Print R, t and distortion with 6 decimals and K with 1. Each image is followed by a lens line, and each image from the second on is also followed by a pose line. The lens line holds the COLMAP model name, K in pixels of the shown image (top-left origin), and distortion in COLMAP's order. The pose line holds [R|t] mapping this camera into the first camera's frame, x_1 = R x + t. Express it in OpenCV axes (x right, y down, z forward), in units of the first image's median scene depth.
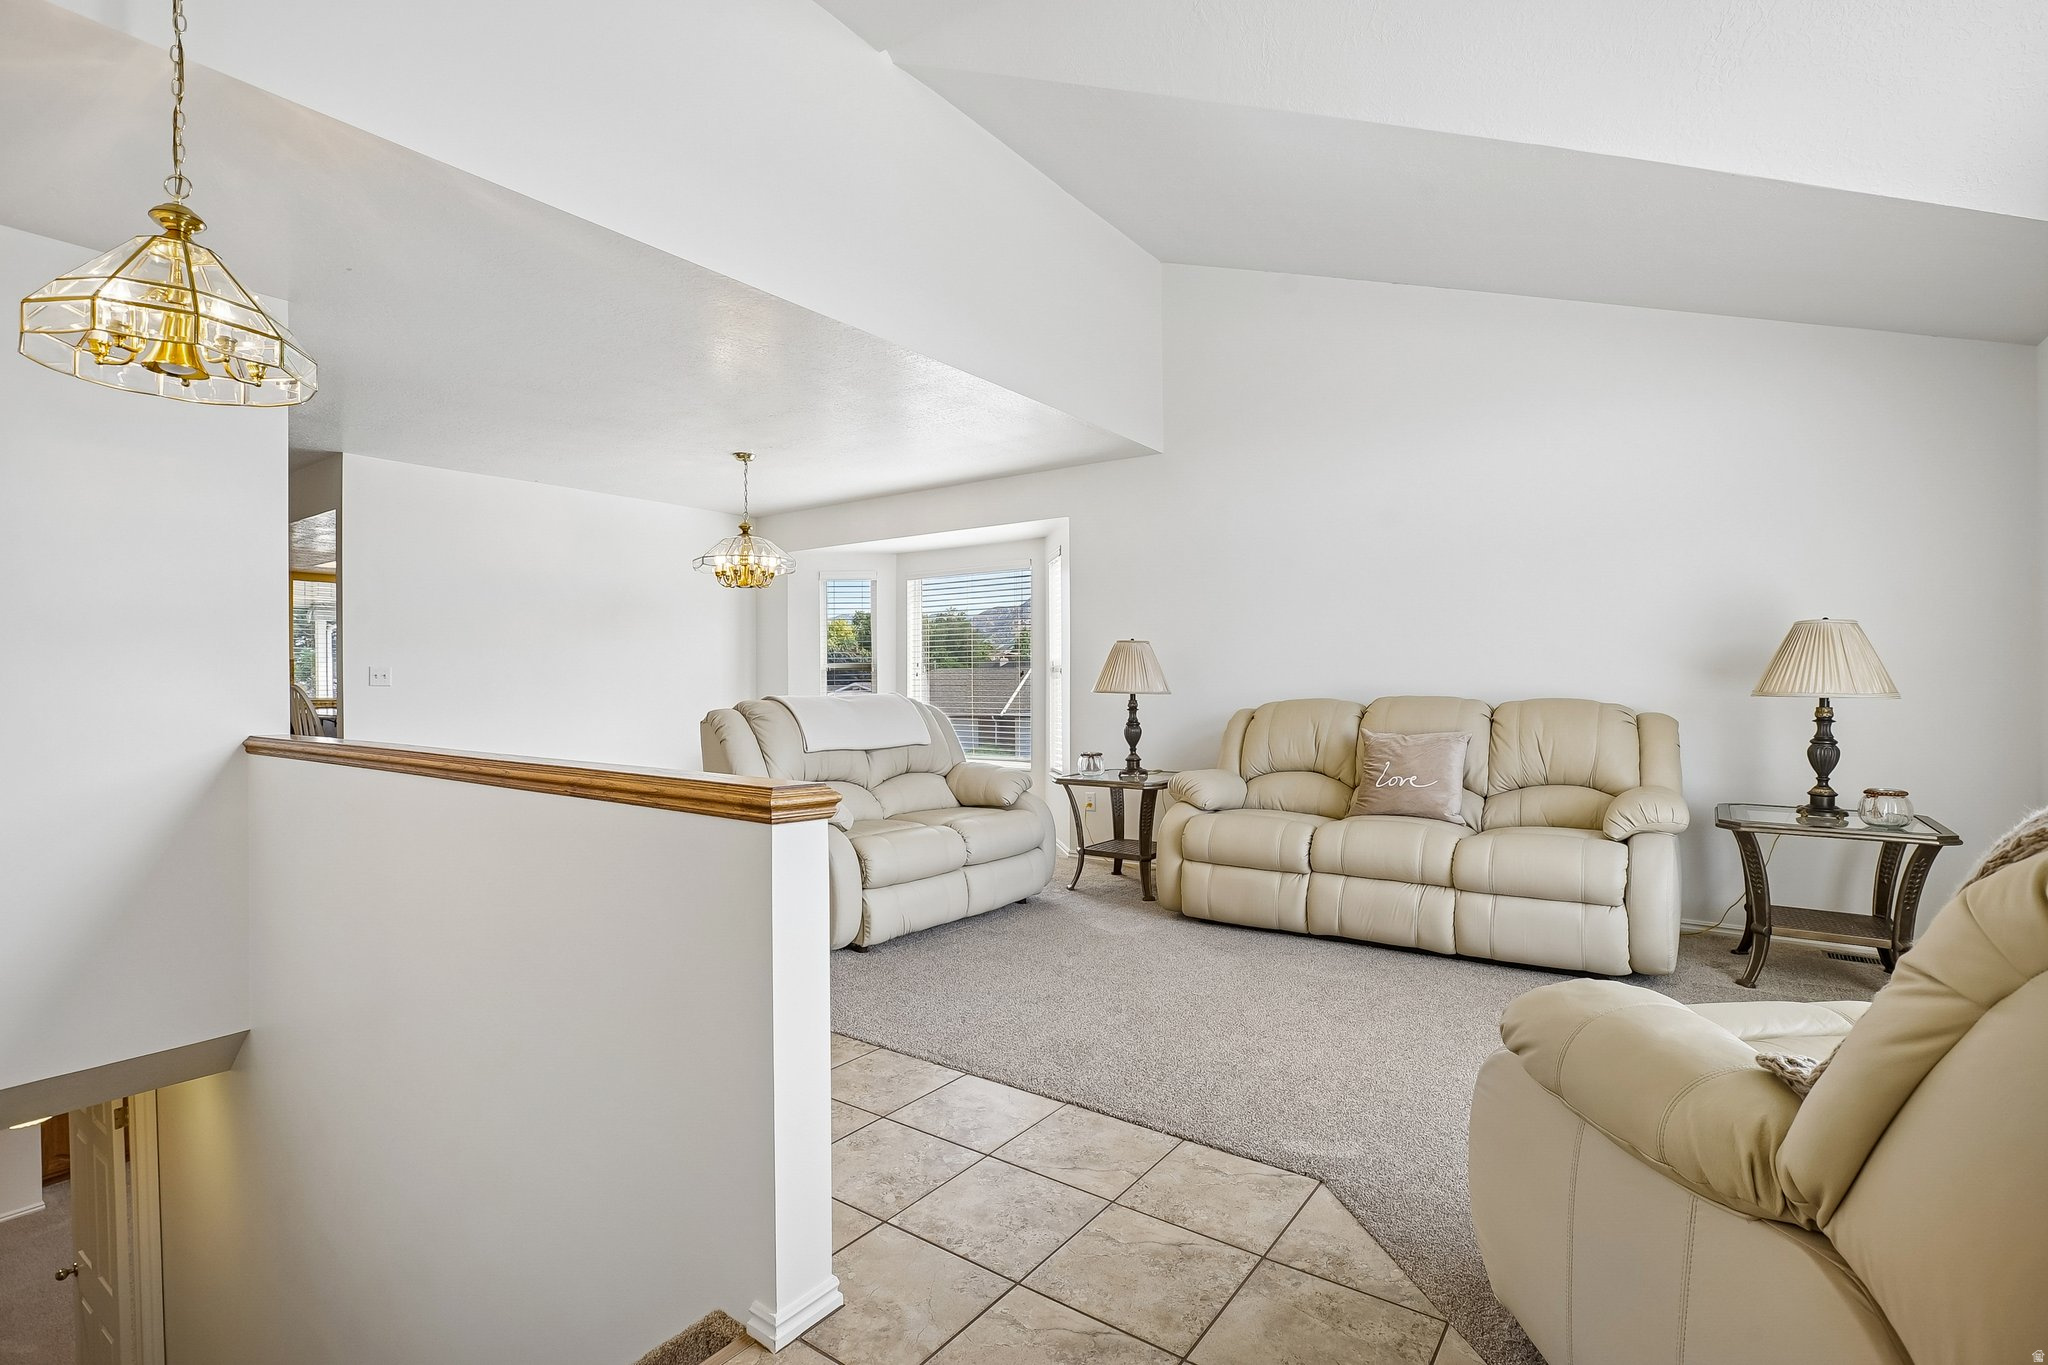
lens RADIAL K [[941.1, 0, 1034.3], [0, 941.1, 676.3], [0, 0, 1]] dist [-0.052256, 0.016307]
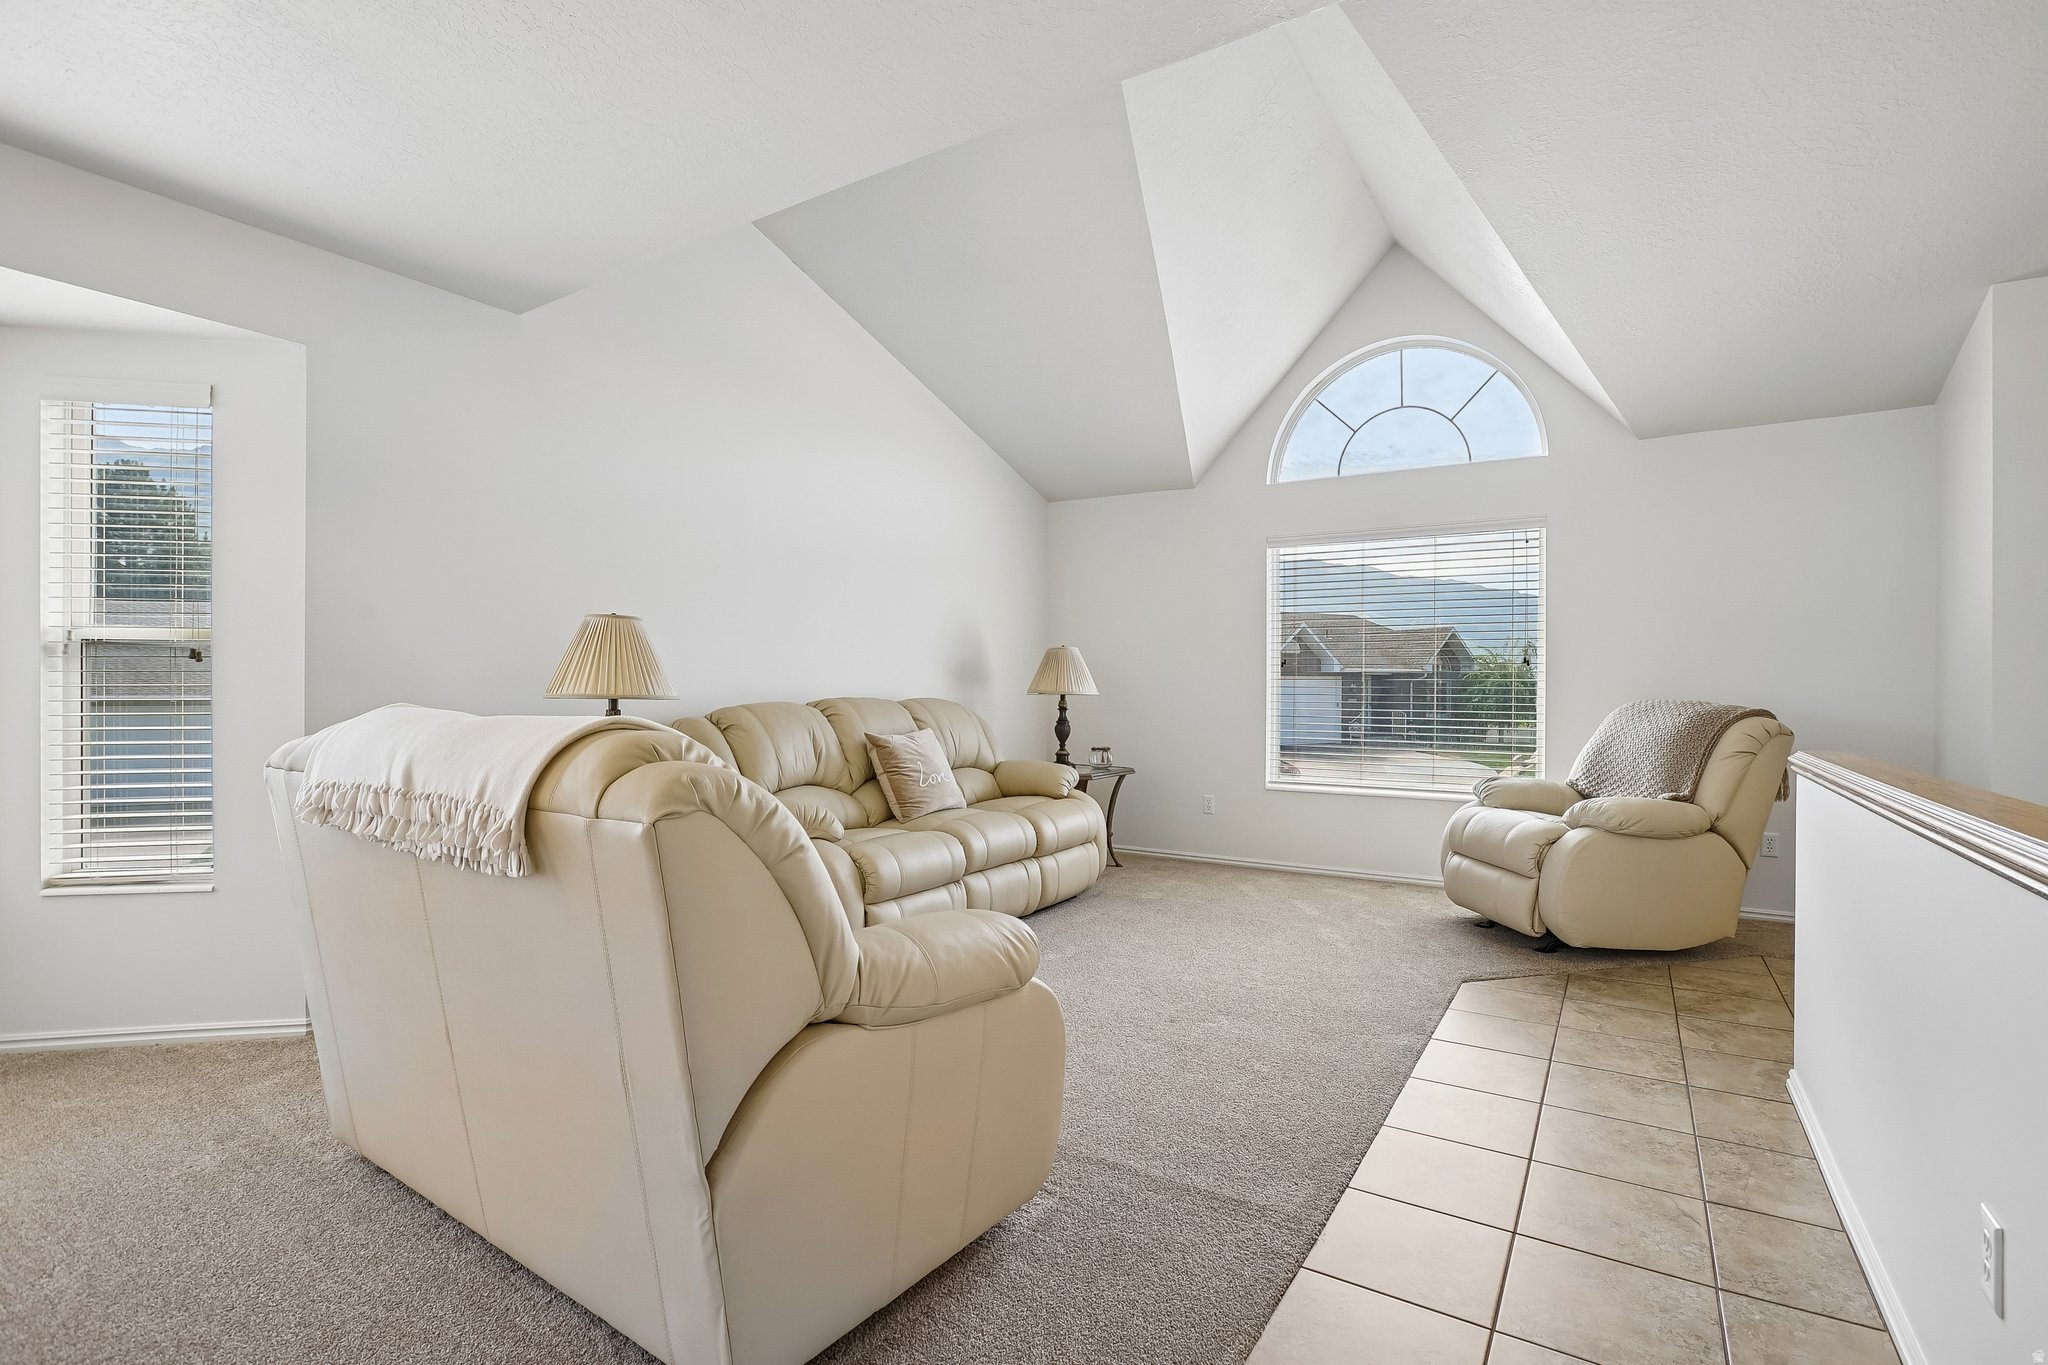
lens RADIAL K [[941.1, 0, 1048.2], [0, 941.1, 695.0], [0, 0, 1]] dist [-0.052256, 0.016307]
pose [[-0.067280, -0.004811, 0.997723, -0.641770], [-0.011217, 0.999929, 0.004065, 0.013716], [-0.997671, -0.010918, -0.067329, 0.914556]]
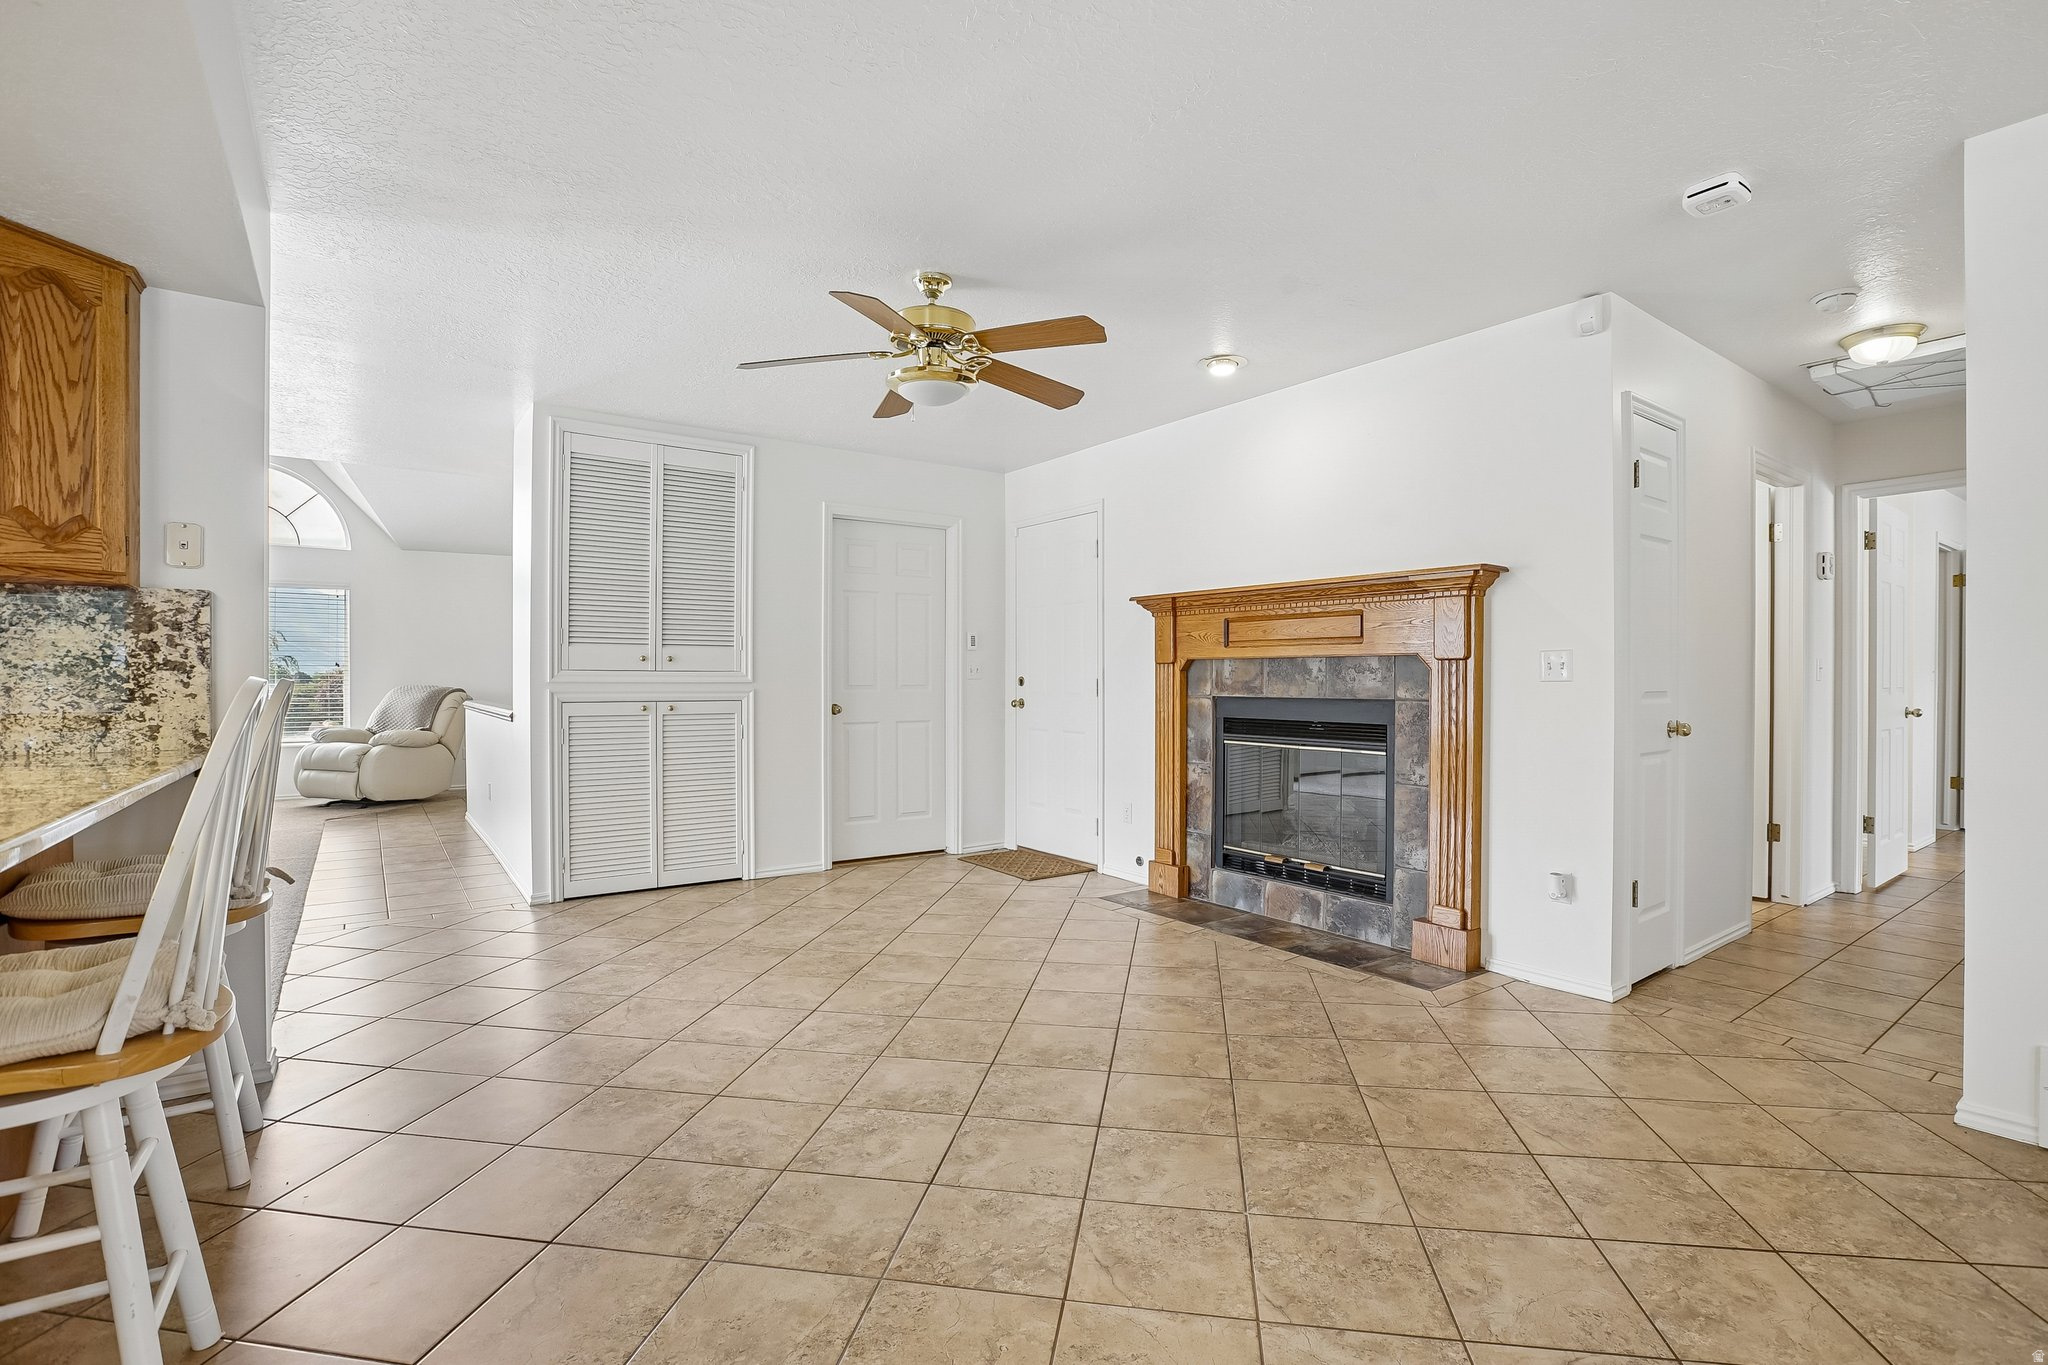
lens RADIAL K [[941.1, 0, 1029.7], [0, 941.1, 686.0], [0, 0, 1]] dist [-0.052256, 0.016307]
pose [[-0.952199, -0.001434, 0.305474, -1.487813], [-0.001951, 0.999997, -0.001389, 0.017196], [-0.305471, -0.001919, -0.952200, 1.611679]]
